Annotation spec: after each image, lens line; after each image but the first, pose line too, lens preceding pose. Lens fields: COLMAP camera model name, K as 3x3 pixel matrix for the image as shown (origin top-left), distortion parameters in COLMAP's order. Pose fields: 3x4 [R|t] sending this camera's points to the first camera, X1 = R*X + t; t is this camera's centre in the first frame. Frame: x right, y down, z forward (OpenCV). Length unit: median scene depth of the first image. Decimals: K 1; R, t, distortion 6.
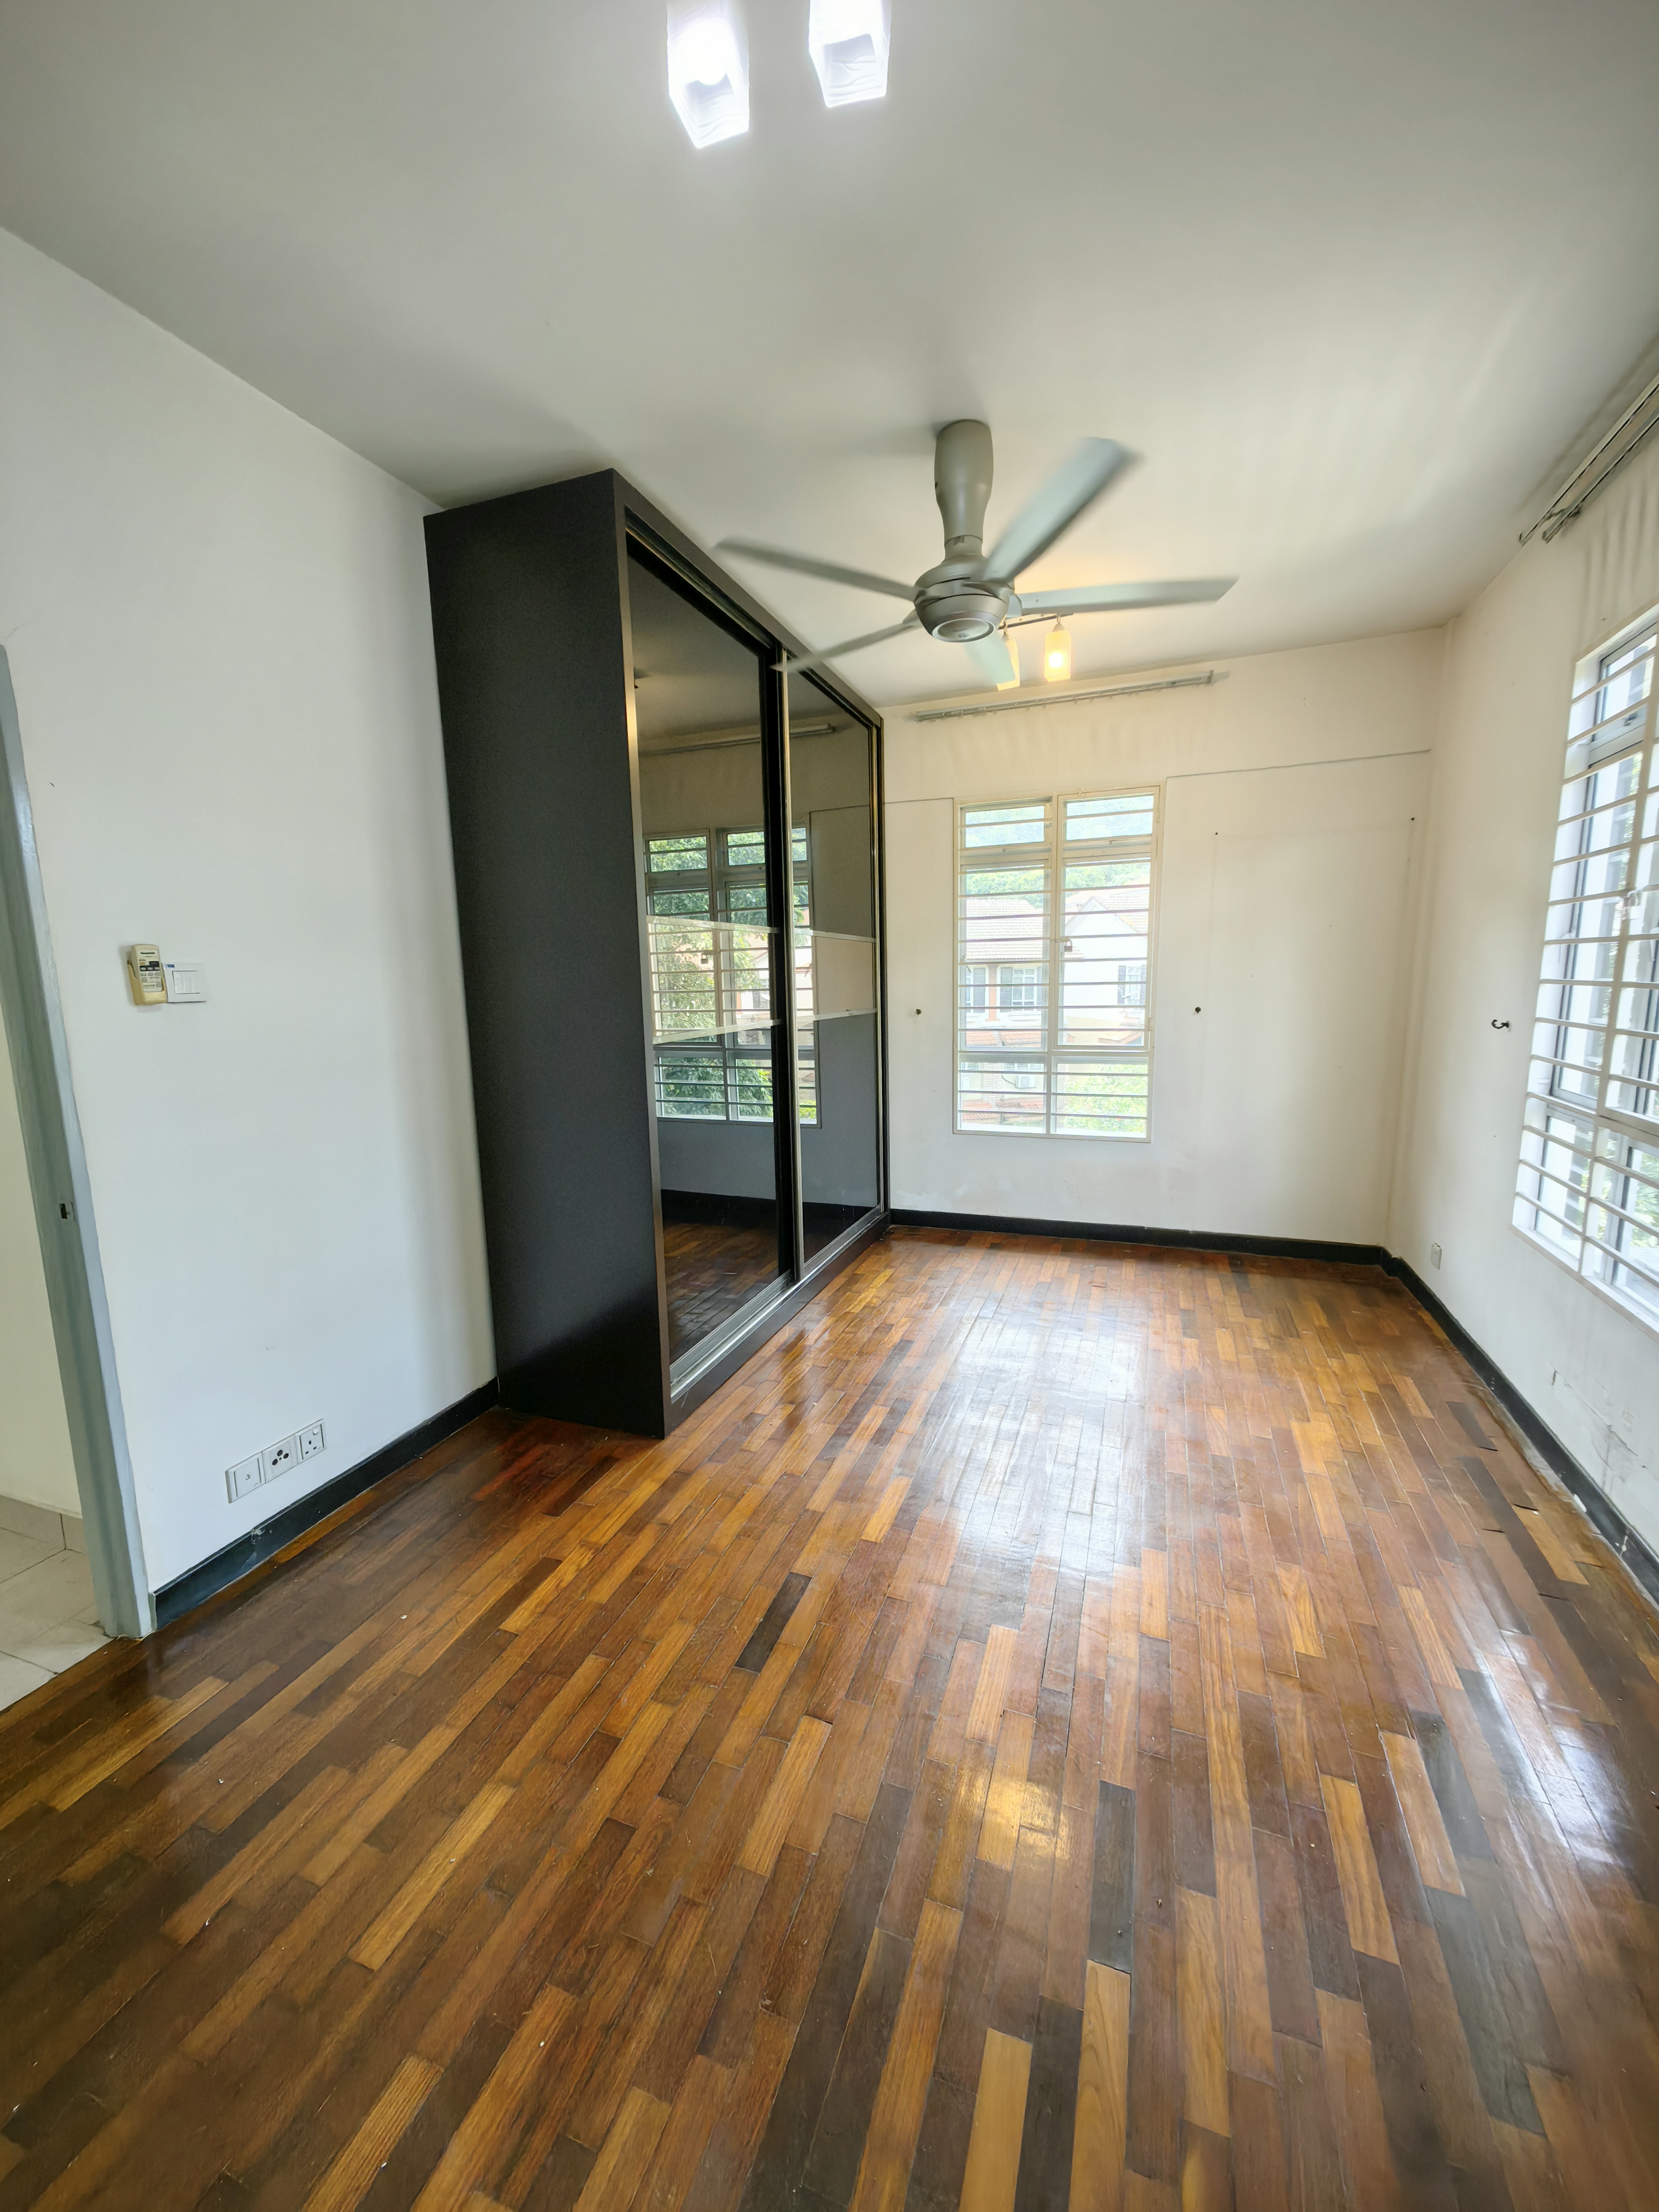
lens RADIAL K [[867.7, 0, 829.5], [0, 867.7, 1106.0], [0, 0, 1]] dist [0.000627, -0.000127]
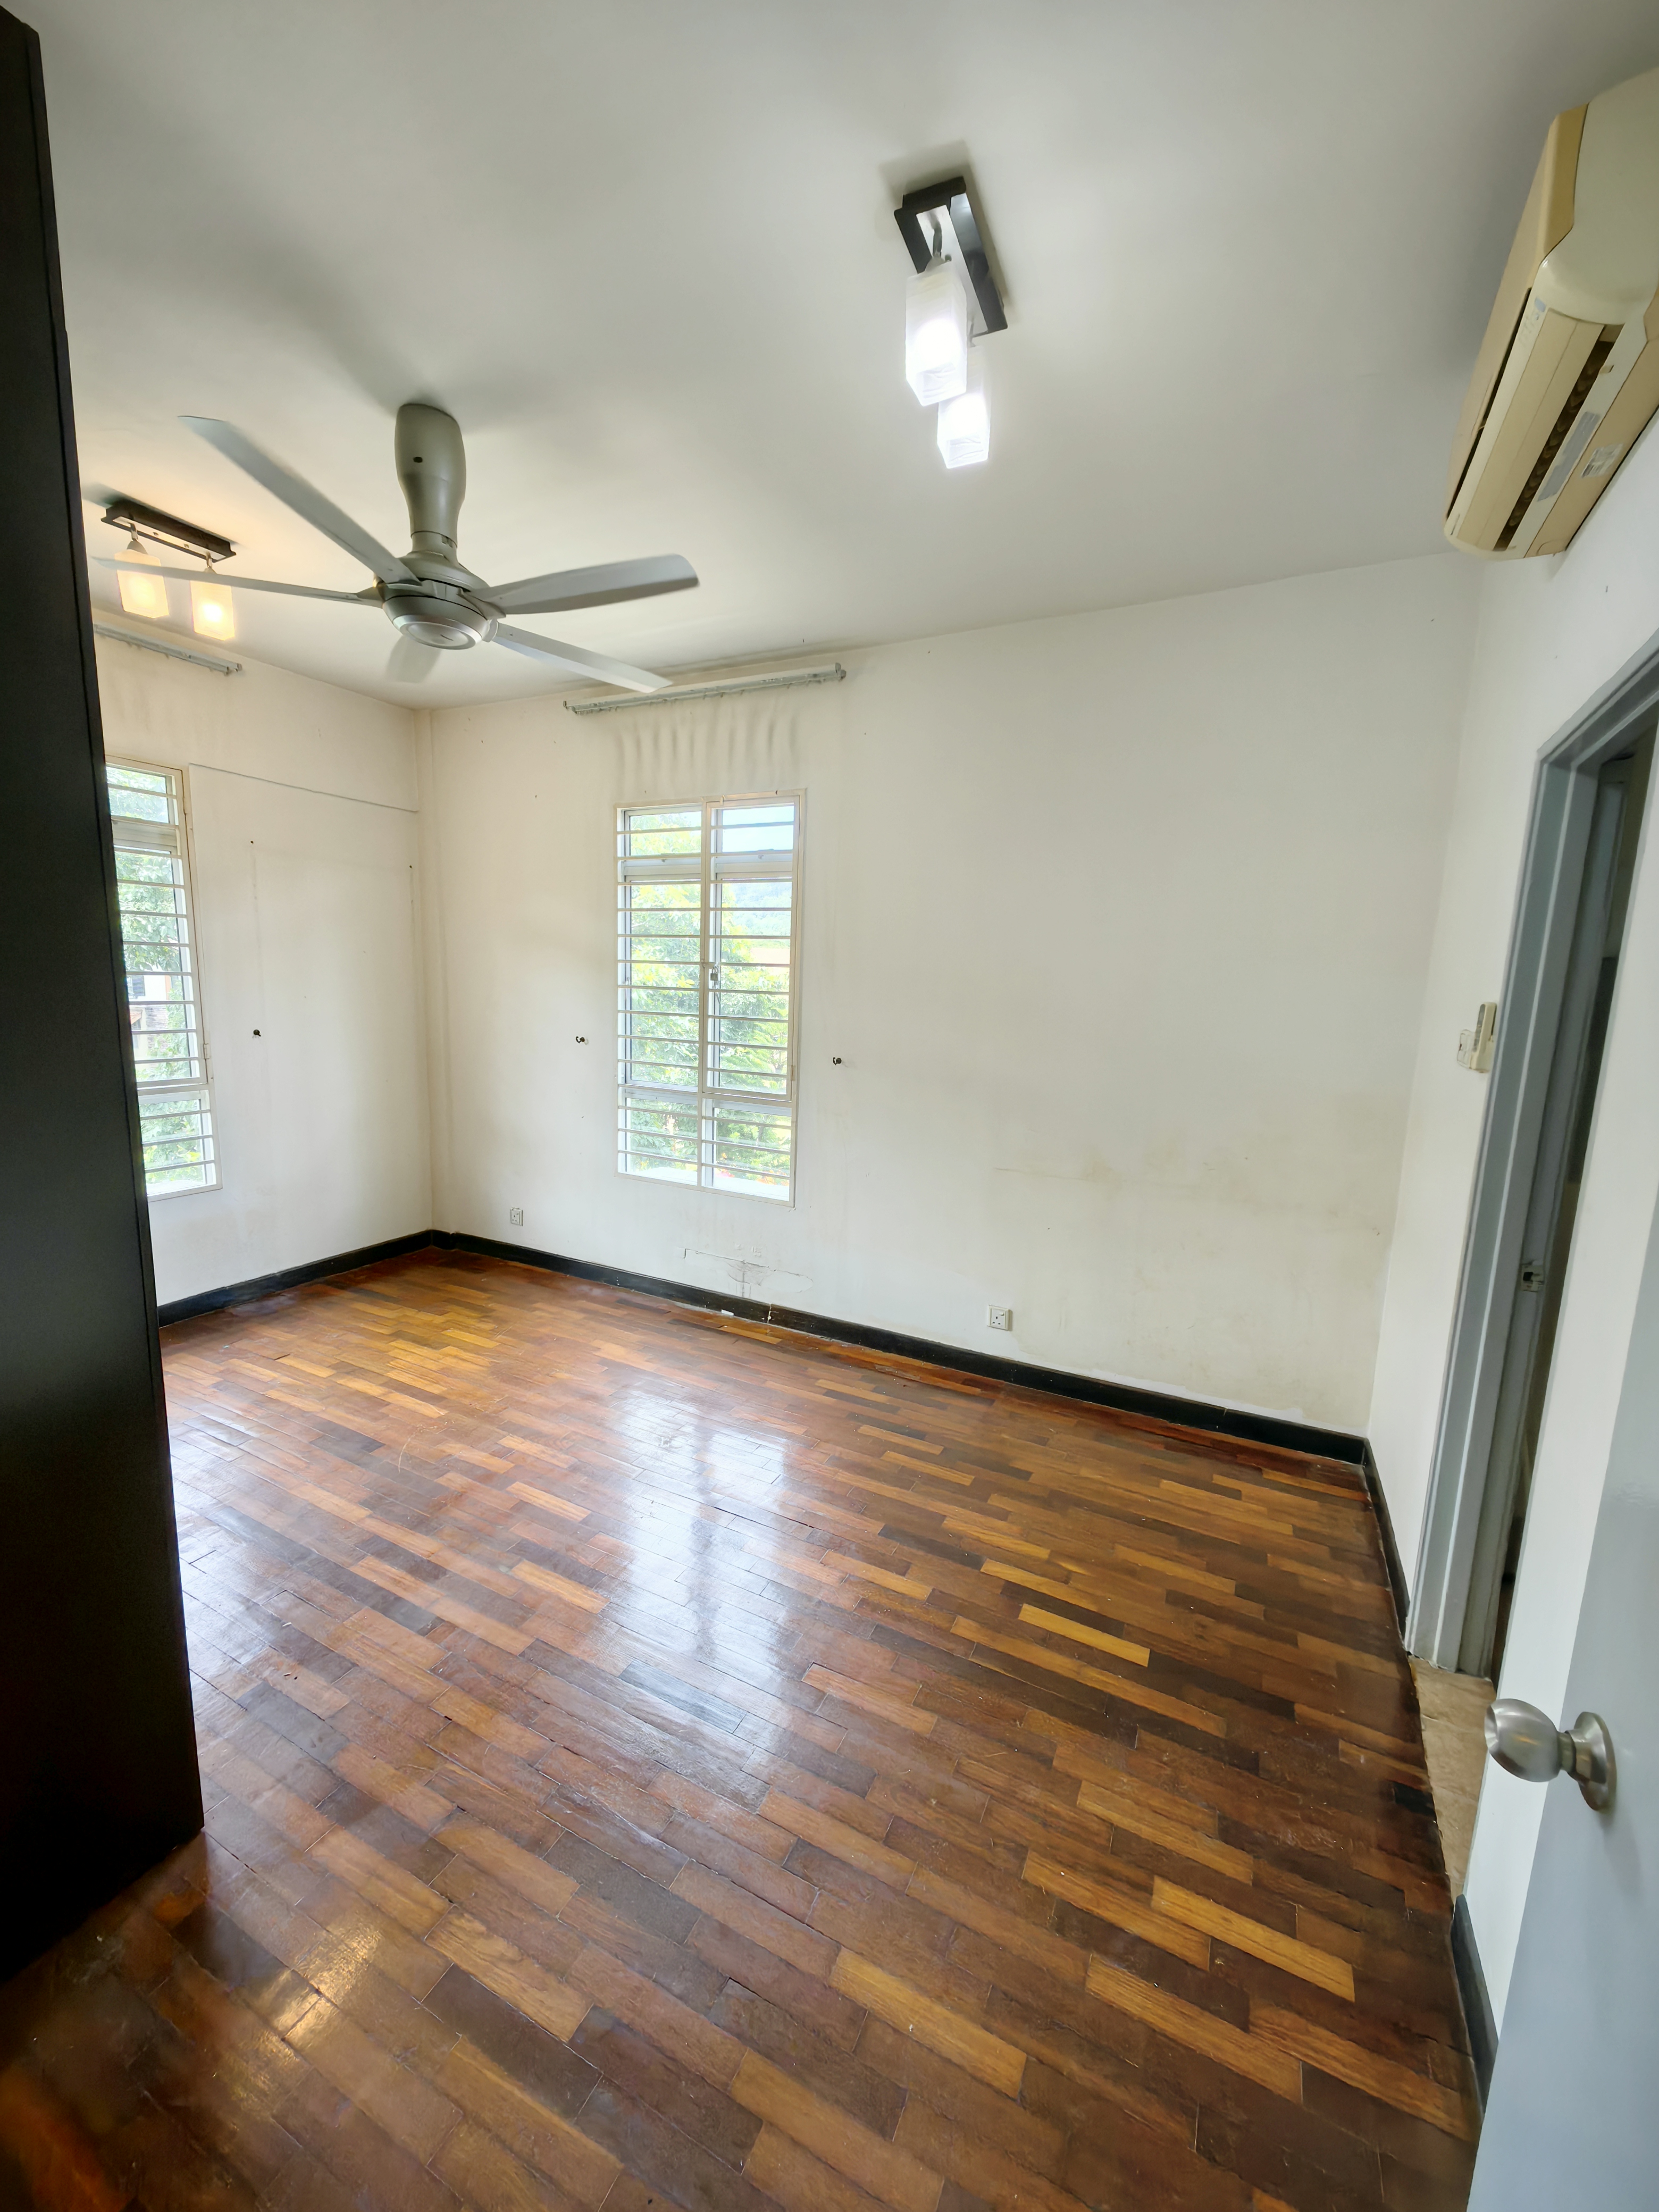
lens RADIAL K [[871.1, 0, 829.5], [0, 871.1, 1106.0], [0, 0, 1]] dist [0.120483, -0.039579]
pose [[0.110920, -0.128455, 0.985493, -1.165367], [0.113452, 0.986766, 0.115852, -0.197258], [-0.987332, 0.098956, 0.124026, 0.765374]]
